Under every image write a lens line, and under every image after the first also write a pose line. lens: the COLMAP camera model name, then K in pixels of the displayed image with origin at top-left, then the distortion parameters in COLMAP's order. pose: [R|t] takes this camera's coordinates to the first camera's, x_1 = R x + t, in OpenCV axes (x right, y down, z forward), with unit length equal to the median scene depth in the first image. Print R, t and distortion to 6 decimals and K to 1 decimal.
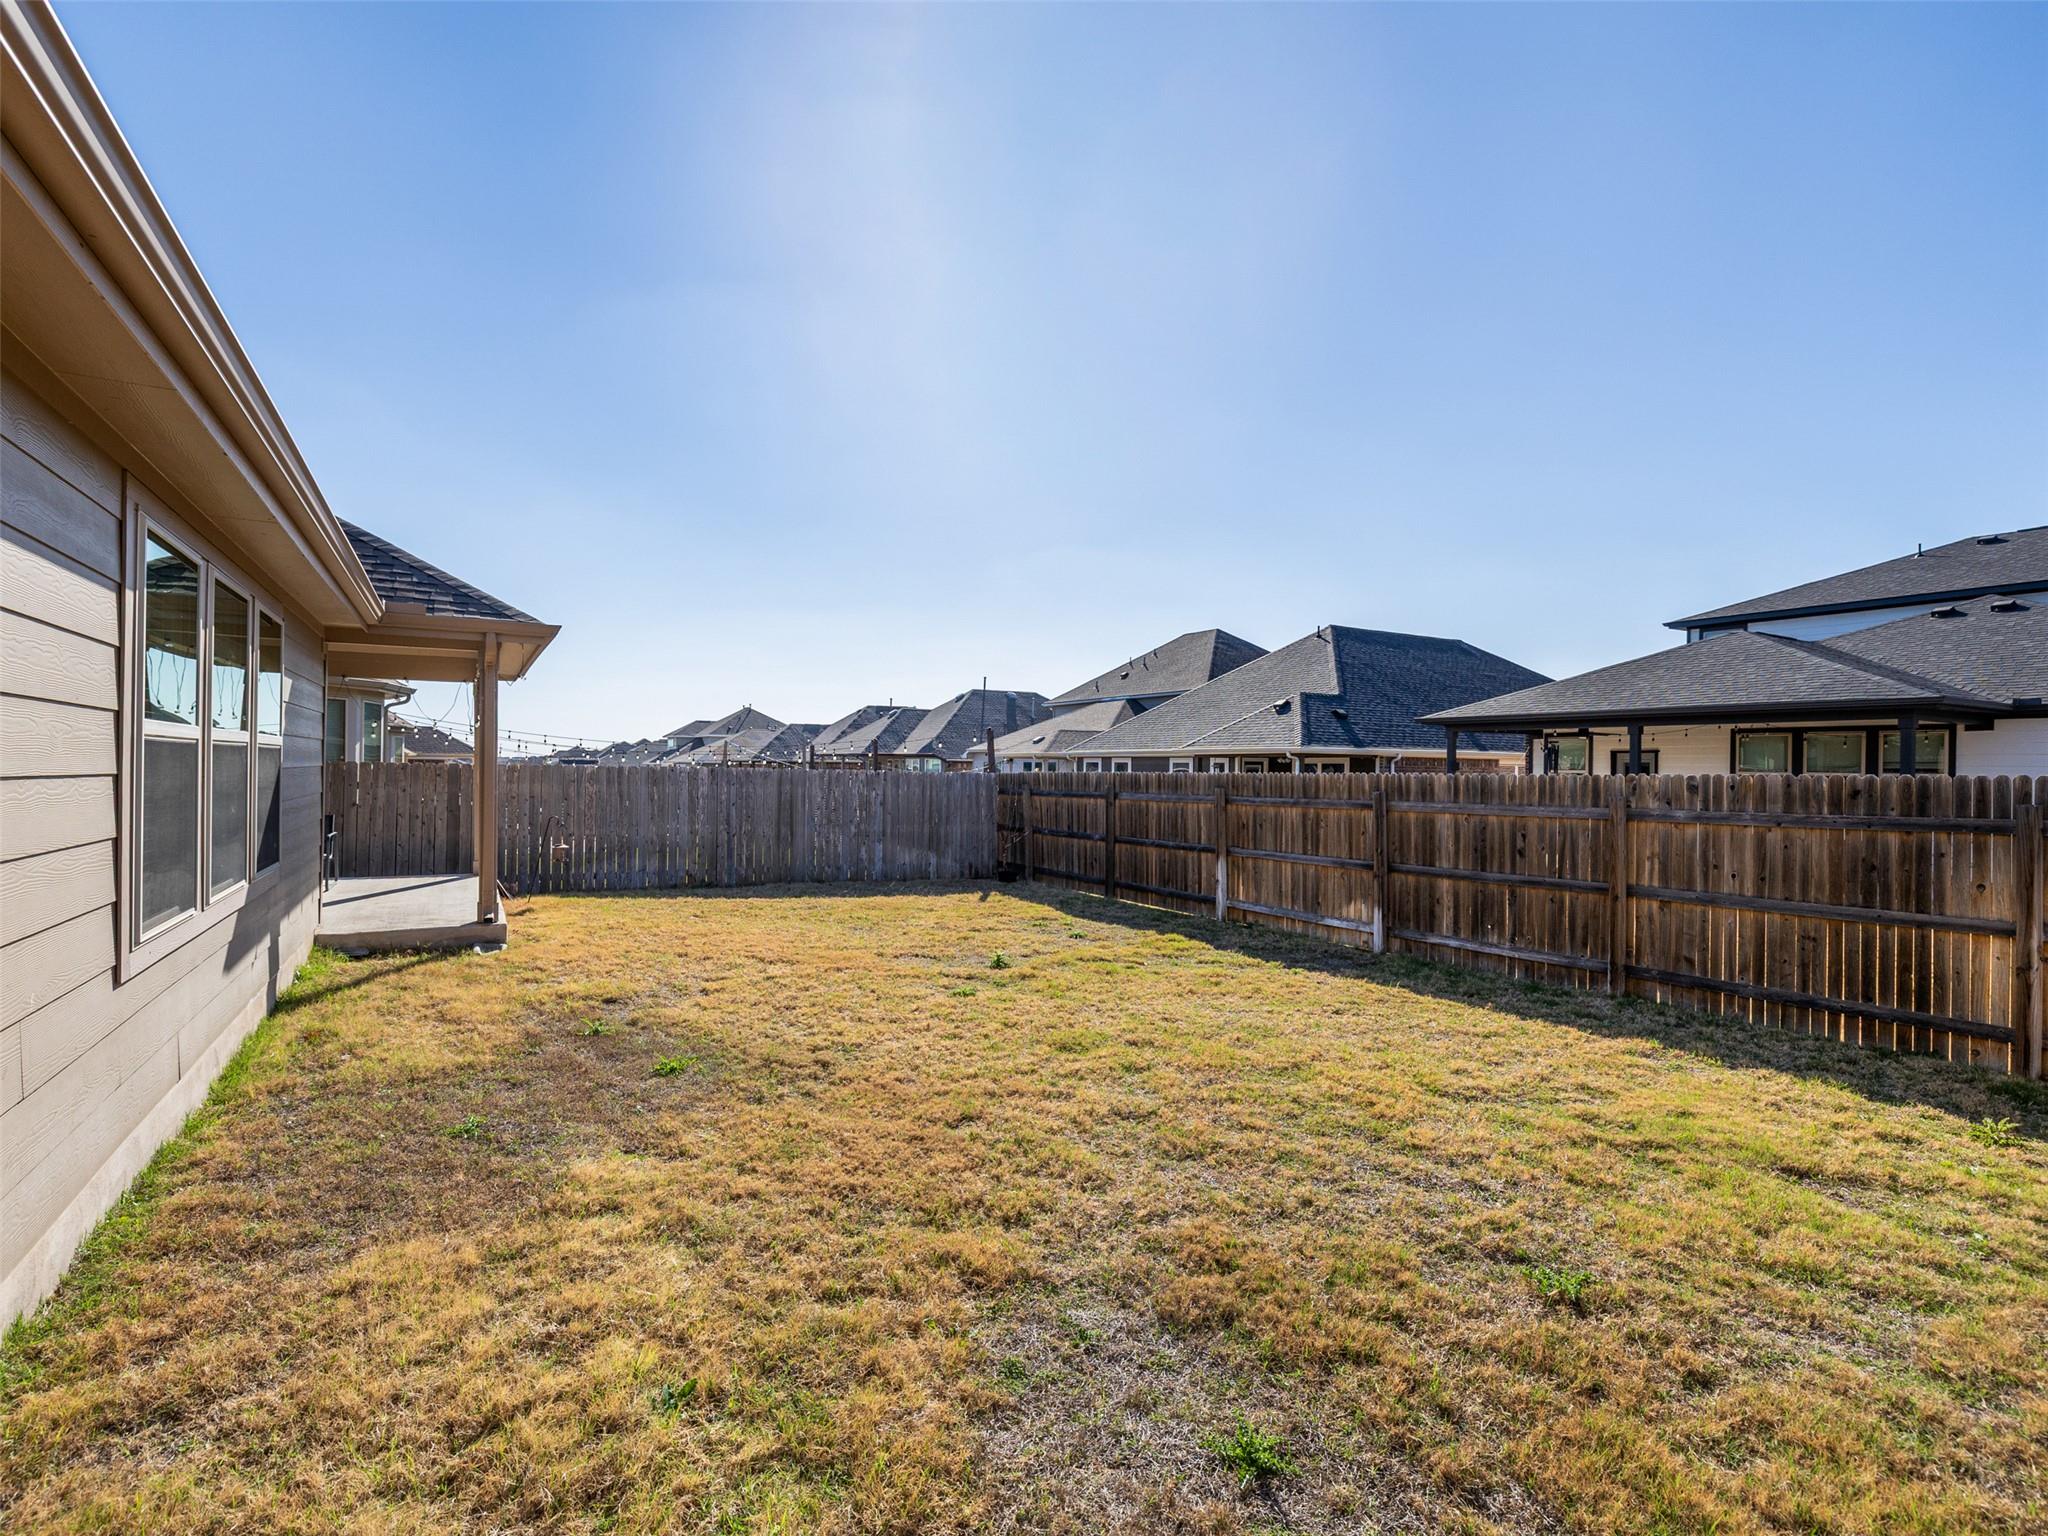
lens RADIAL K [[969.3, 0, 1021.1], [0, 969.3, 766.7], [0, 0, 1]] dist [0.009763, 0.000073]
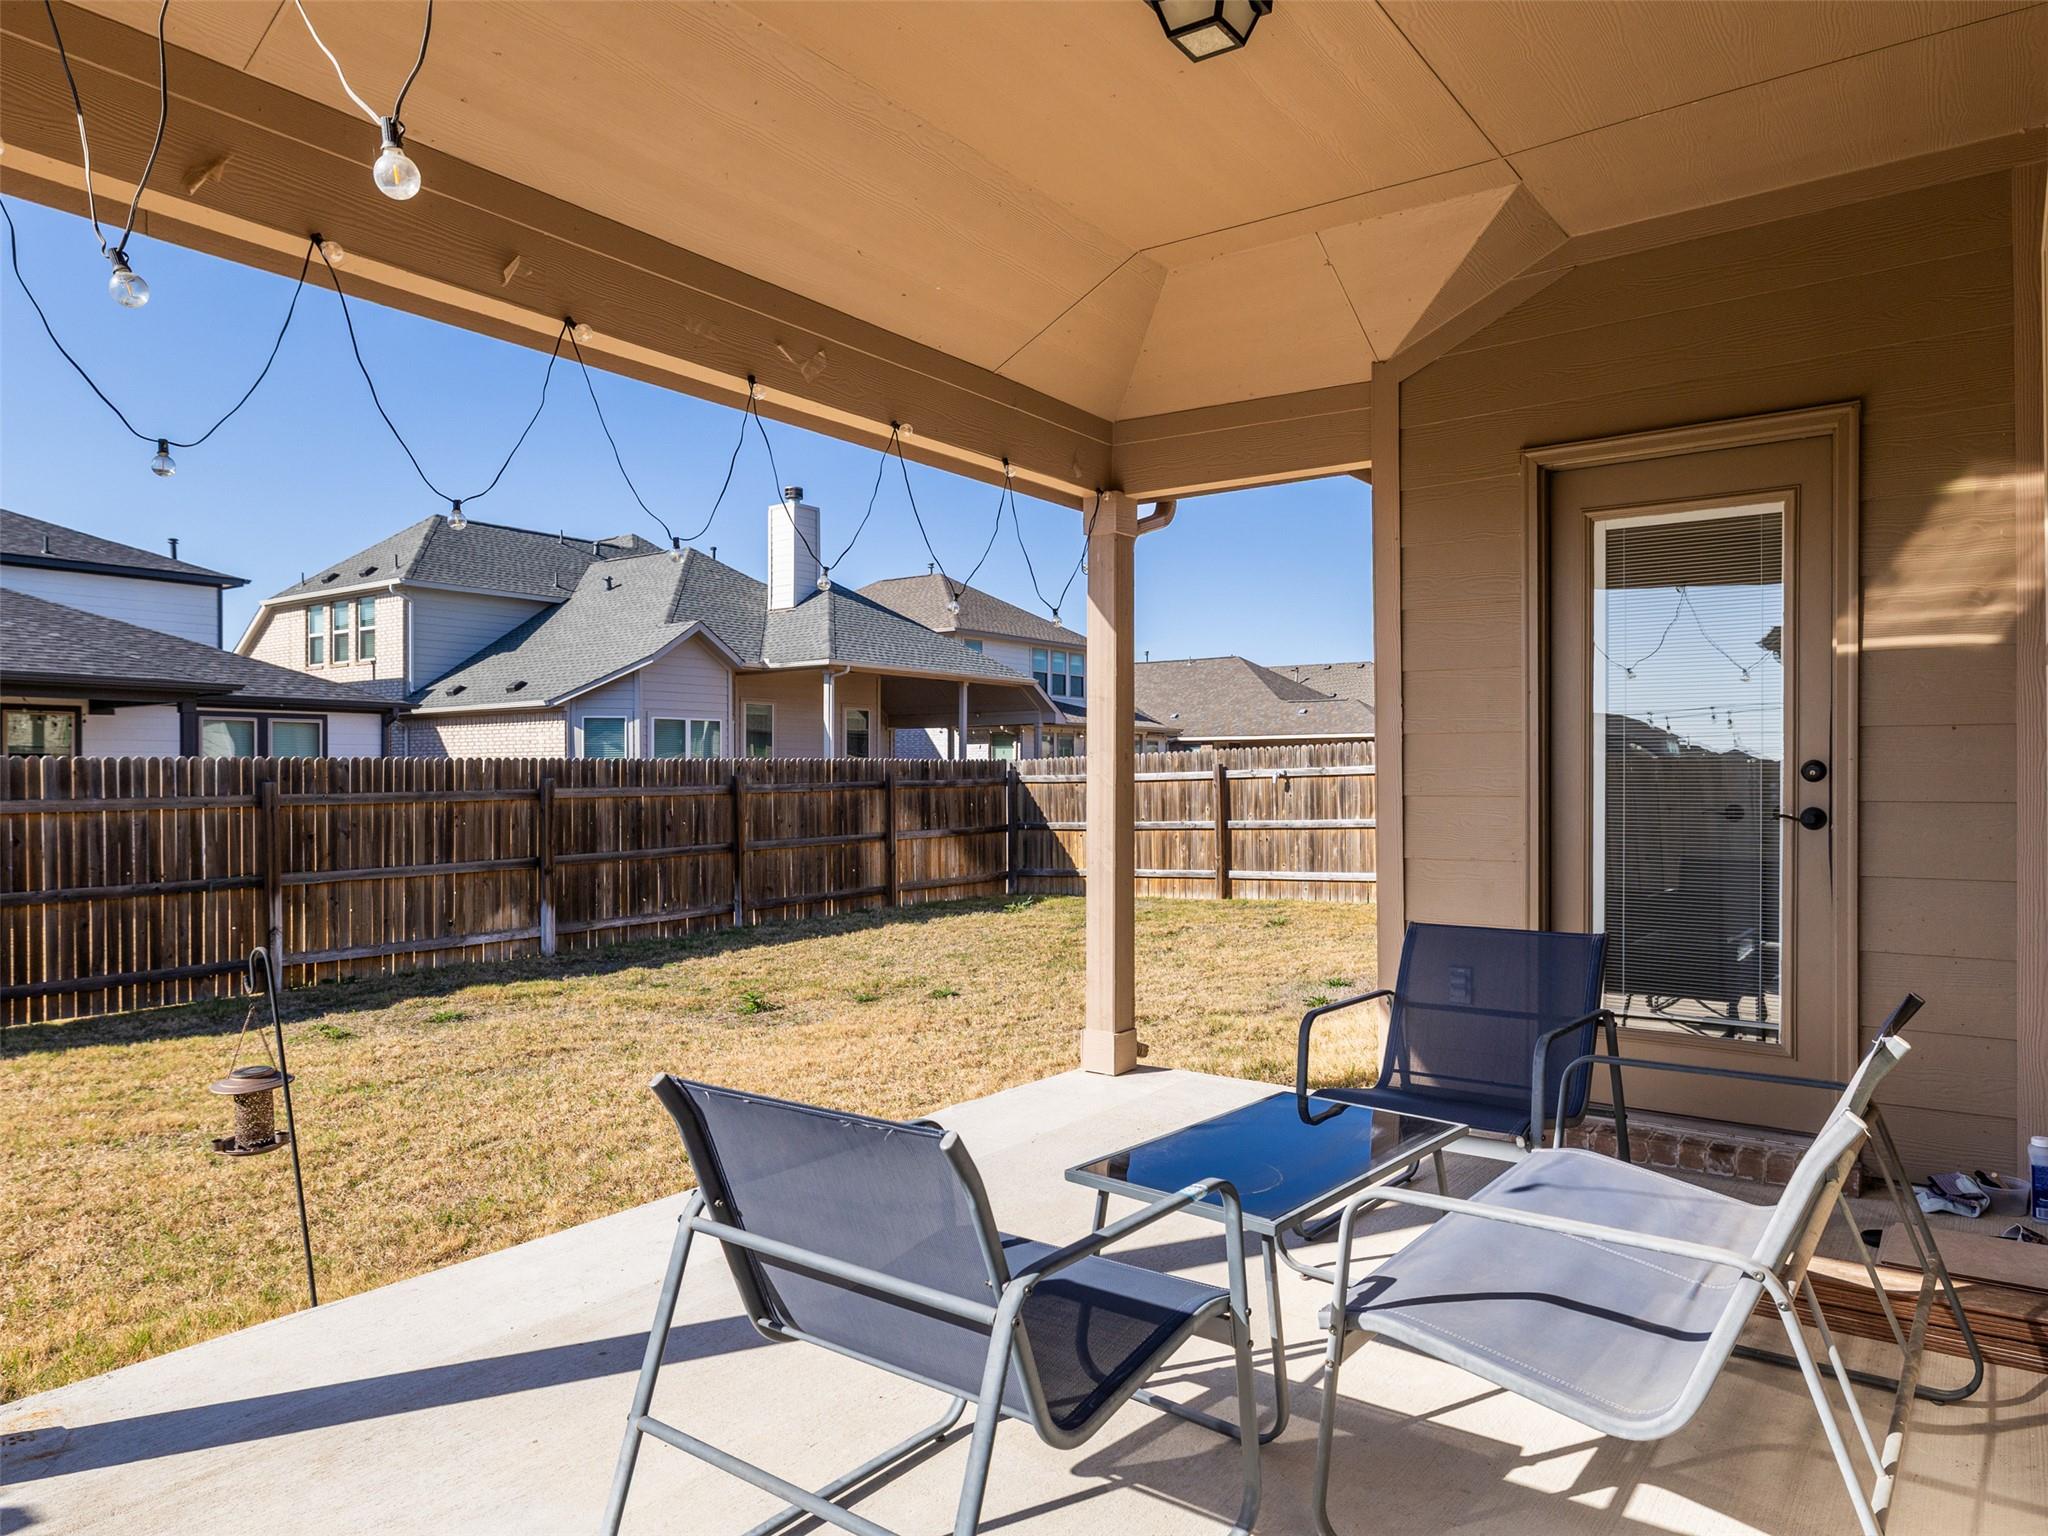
lens RADIAL K [[1321.6, 0, 1025.3], [0, 1321.6, 776.7], [0, 0, 1]] dist [-0.000489, 0.000084]
pose [[-0.393973, -0.012320, 0.919039, -0.985204], [-0.003357, 0.999923, 0.011966, 0.008567], [-0.919116, 0.001629, -0.393984, 1.131725]]
